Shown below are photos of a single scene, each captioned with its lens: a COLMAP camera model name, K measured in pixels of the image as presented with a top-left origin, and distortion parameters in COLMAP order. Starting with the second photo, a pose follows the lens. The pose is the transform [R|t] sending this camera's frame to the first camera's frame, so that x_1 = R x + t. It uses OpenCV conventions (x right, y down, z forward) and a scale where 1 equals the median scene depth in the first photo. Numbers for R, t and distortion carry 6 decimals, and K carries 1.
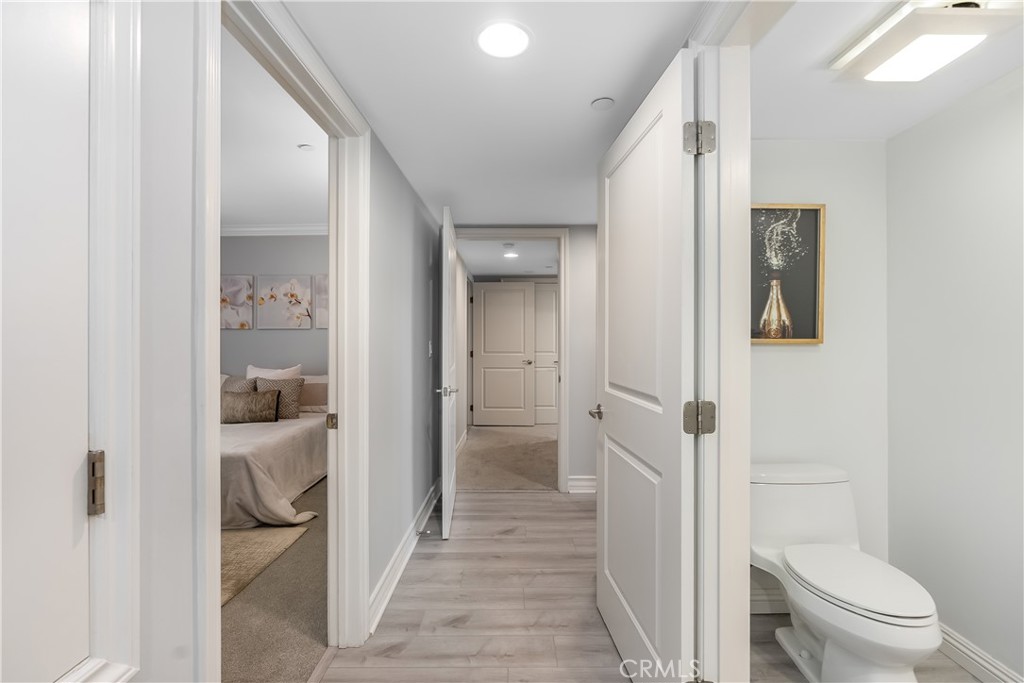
lens RADIAL K [[463.9, 0, 518.1], [0, 463.9, 335.9], [0, 0, 1]] dist [-0.006959, 0.001973]
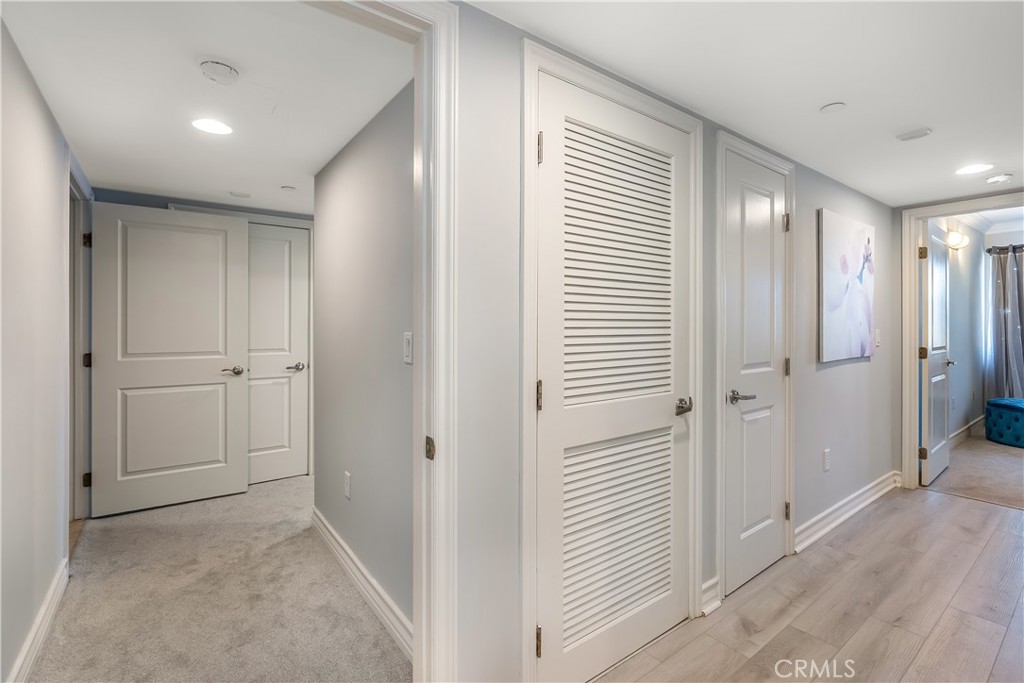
lens RADIAL K [[462.1, 0, 515.3], [0, 462.1, 323.5], [0, 0, 1]] dist [0.000392, 0.000635]
pose [[0.803103, 0.001332, 0.595838, -0.034065], [-0.002704, 0.999995, 0.001409, 0.001477], [-0.595834, -0.002743, 0.803103, 0.393792]]
